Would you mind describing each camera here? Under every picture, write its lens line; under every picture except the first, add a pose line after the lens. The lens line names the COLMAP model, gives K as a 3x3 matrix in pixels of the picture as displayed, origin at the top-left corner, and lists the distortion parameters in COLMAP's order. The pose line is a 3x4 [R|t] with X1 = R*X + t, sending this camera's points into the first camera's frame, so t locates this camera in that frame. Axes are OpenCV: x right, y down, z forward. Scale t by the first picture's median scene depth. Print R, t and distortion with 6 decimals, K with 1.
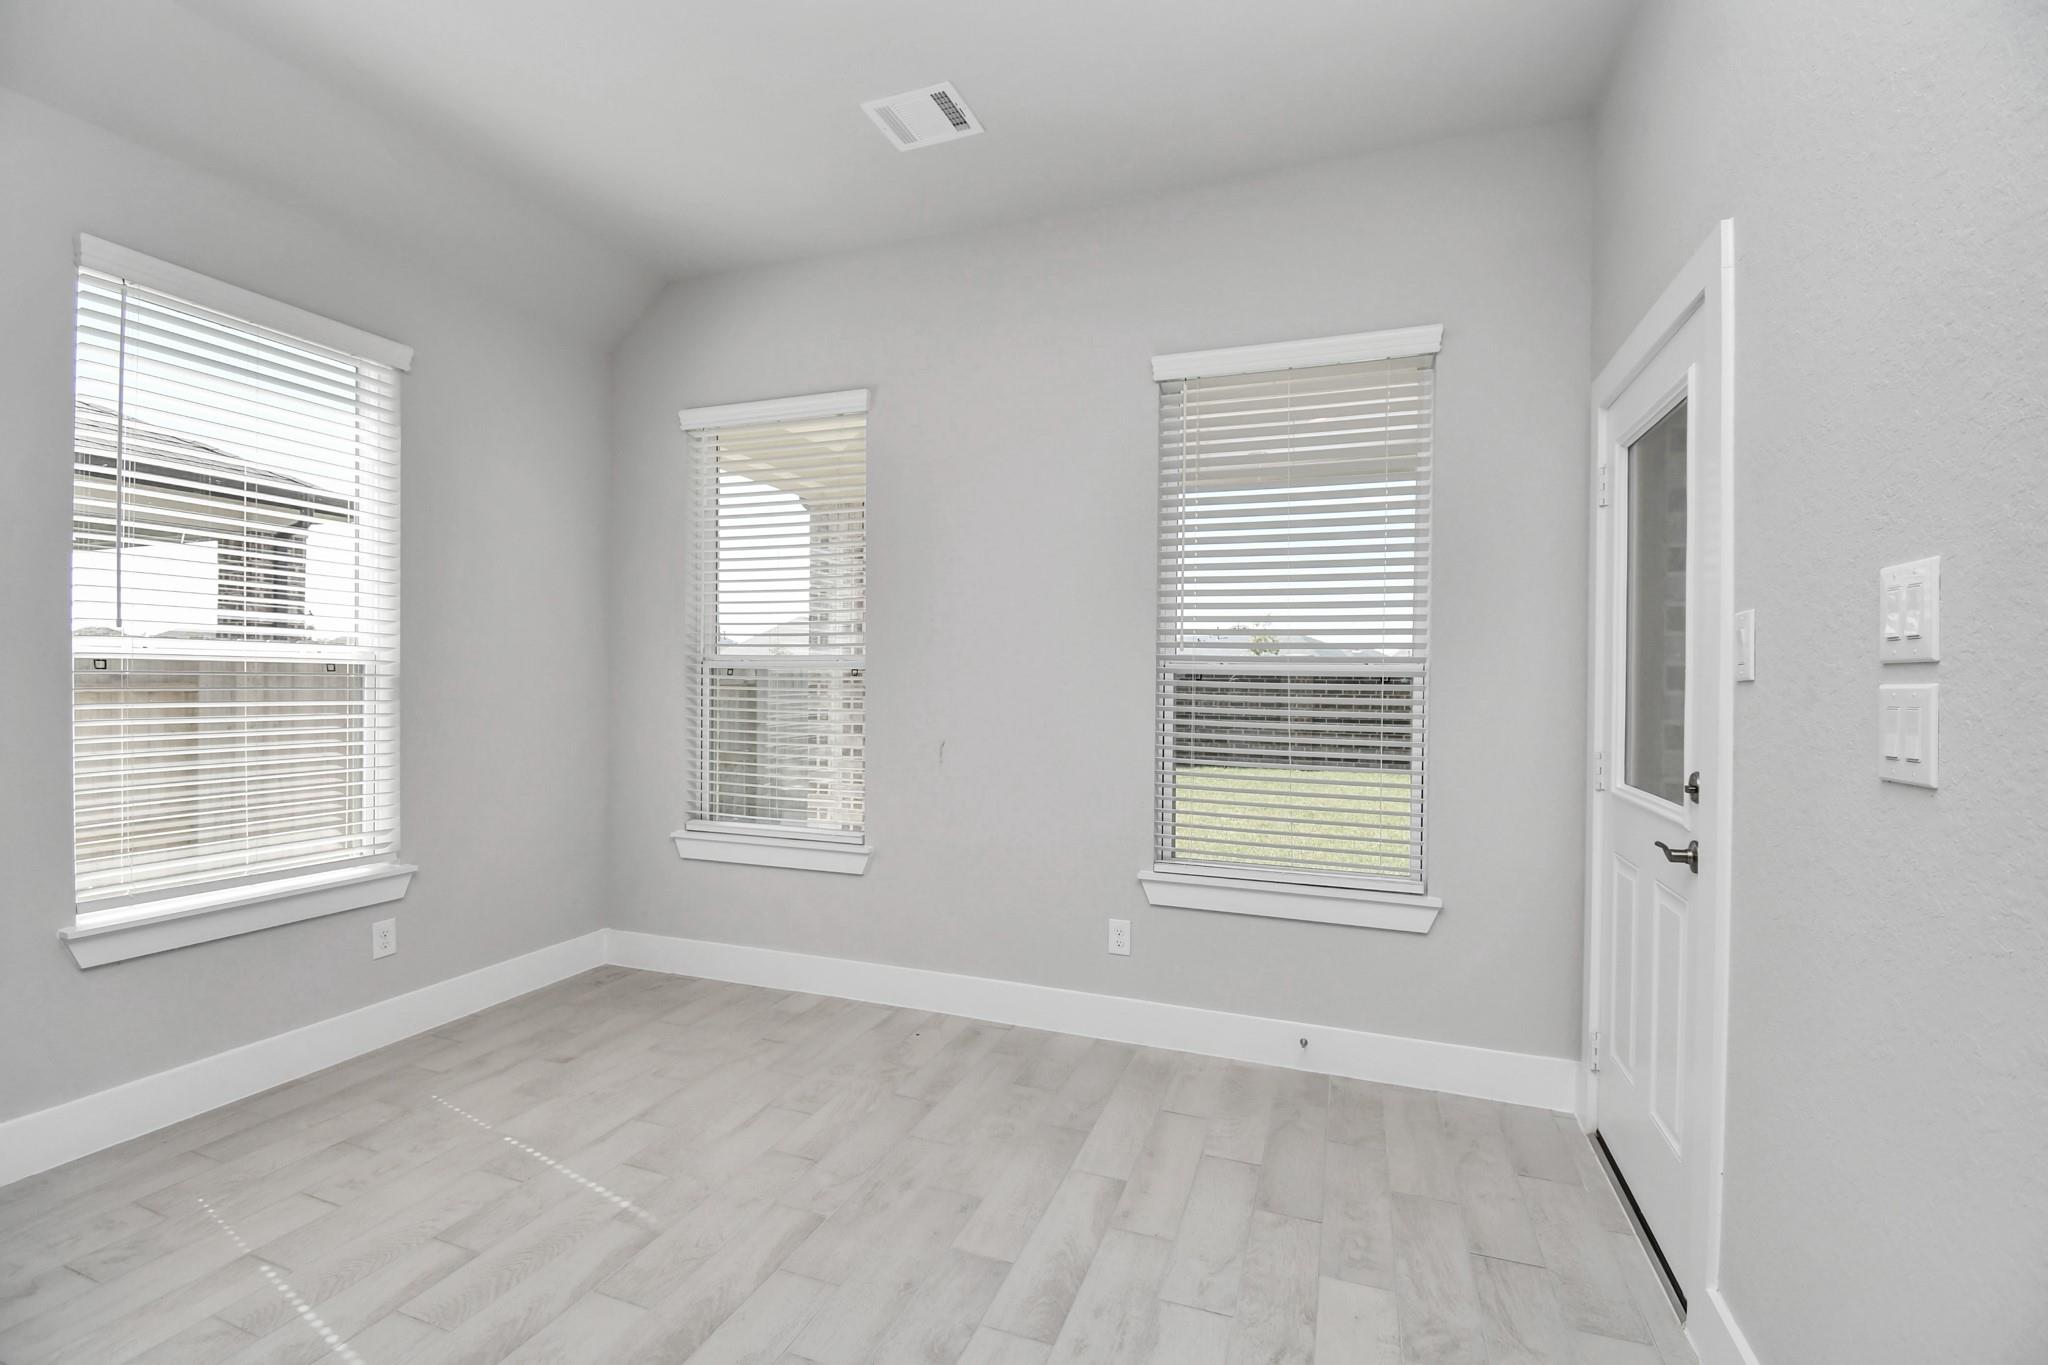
lens RADIAL K [[901.1, 0, 1029.9], [0, 901.1, 685.5], [0, 0, 1]] dist [0.000400, -0.000048]
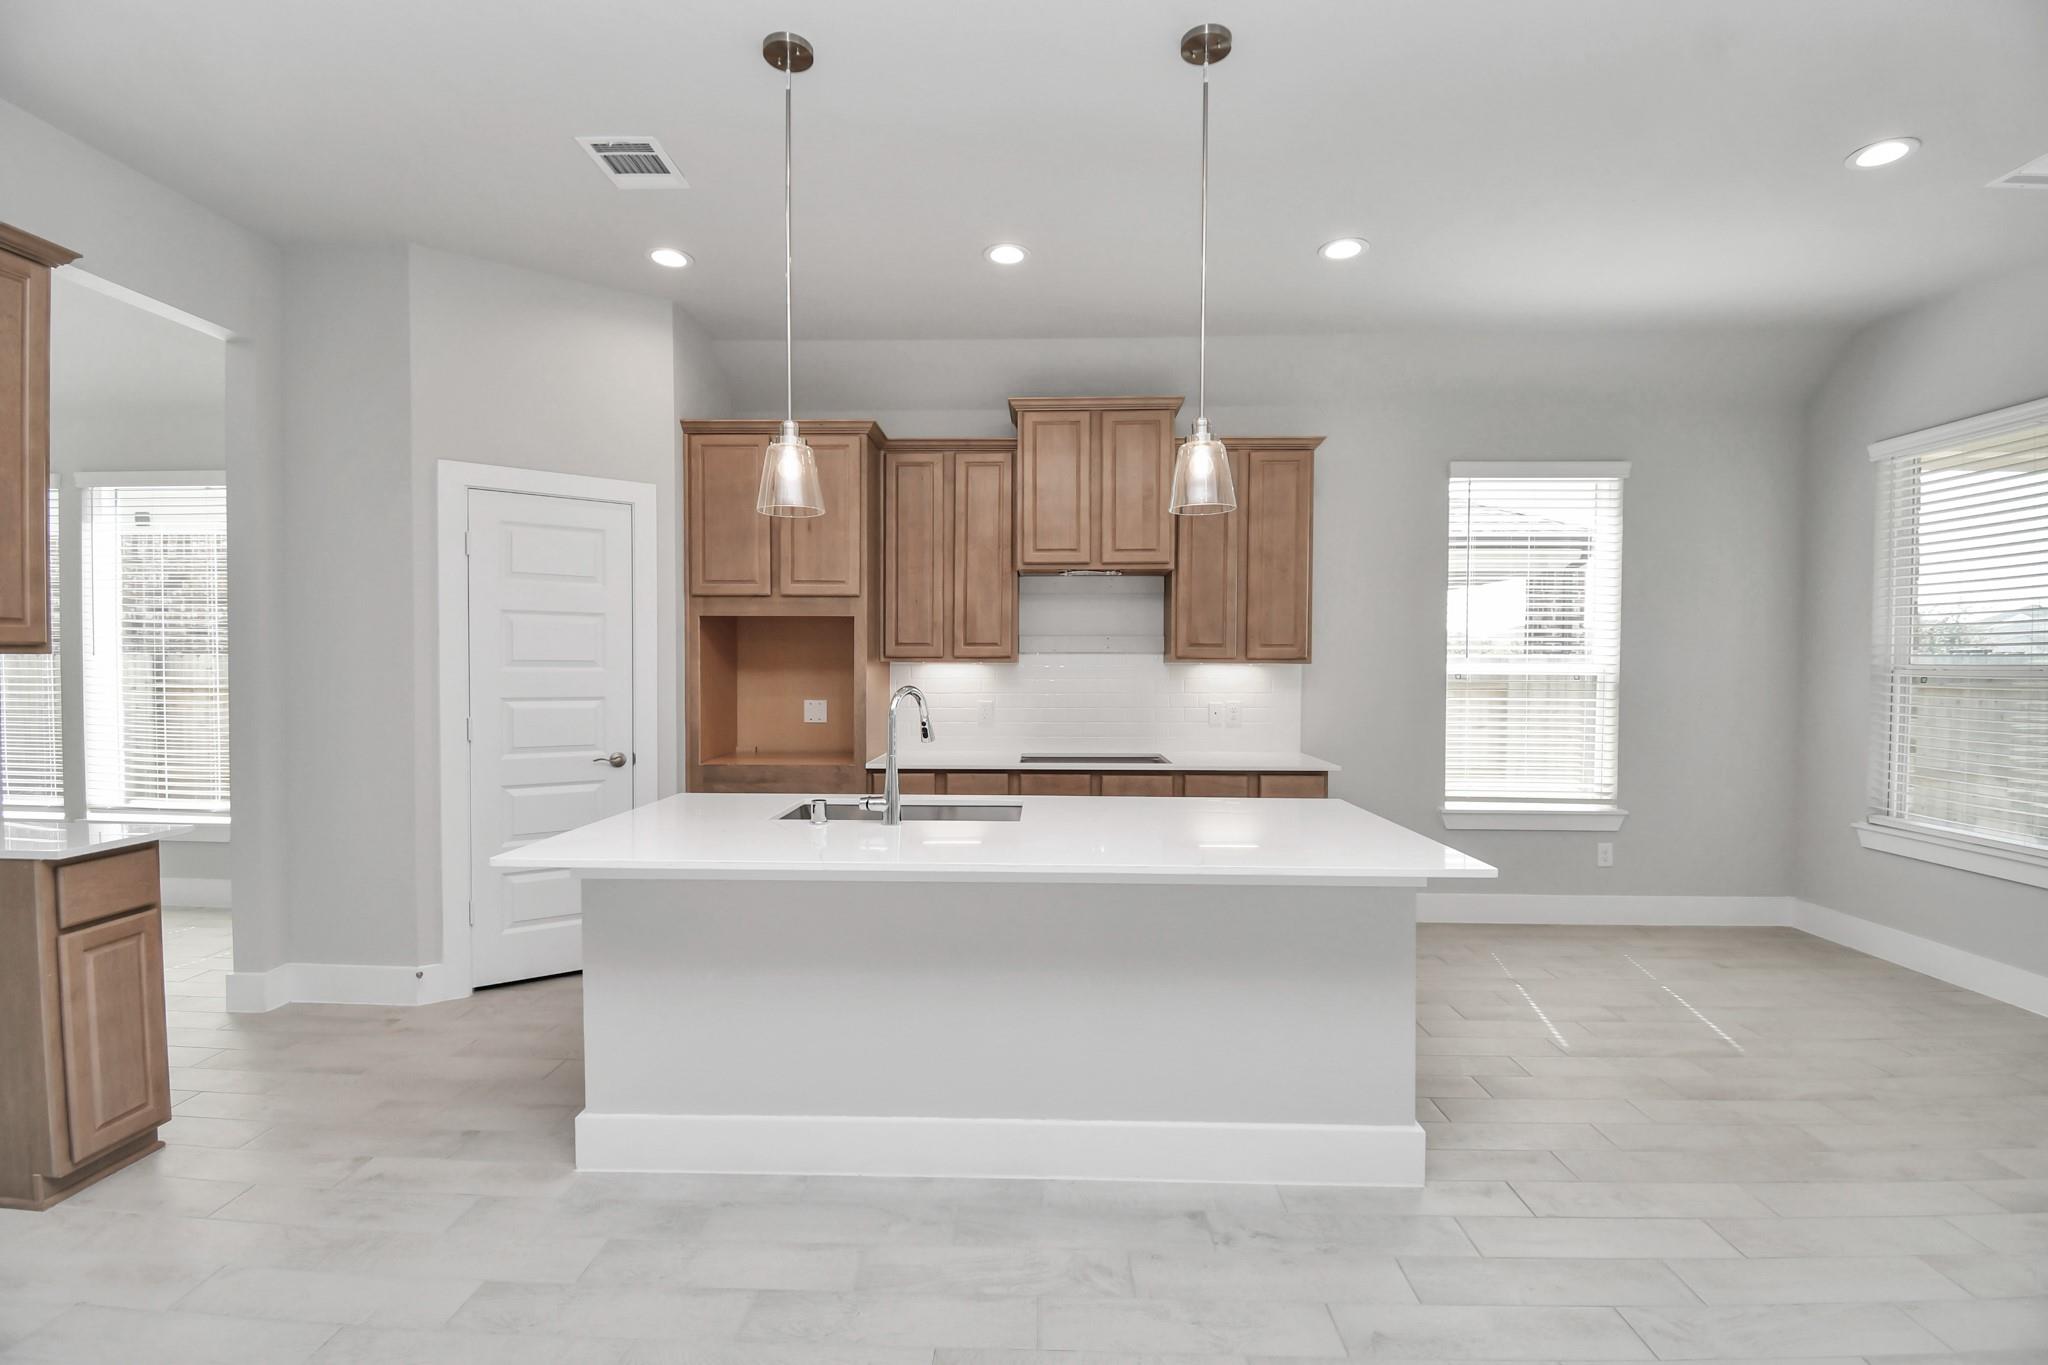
lens RADIAL K [[909.3, 0, 1018.8], [0, 909.3, 692.4], [0, 0, 1]] dist [0.009330, -0.018413]
pose [[0.314774, 0.022289, -0.948905, 0.423577], [-0.007626, 0.999751, 0.020953, -0.018960], [0.949136, 0.000641, 0.314866, -0.425519]]
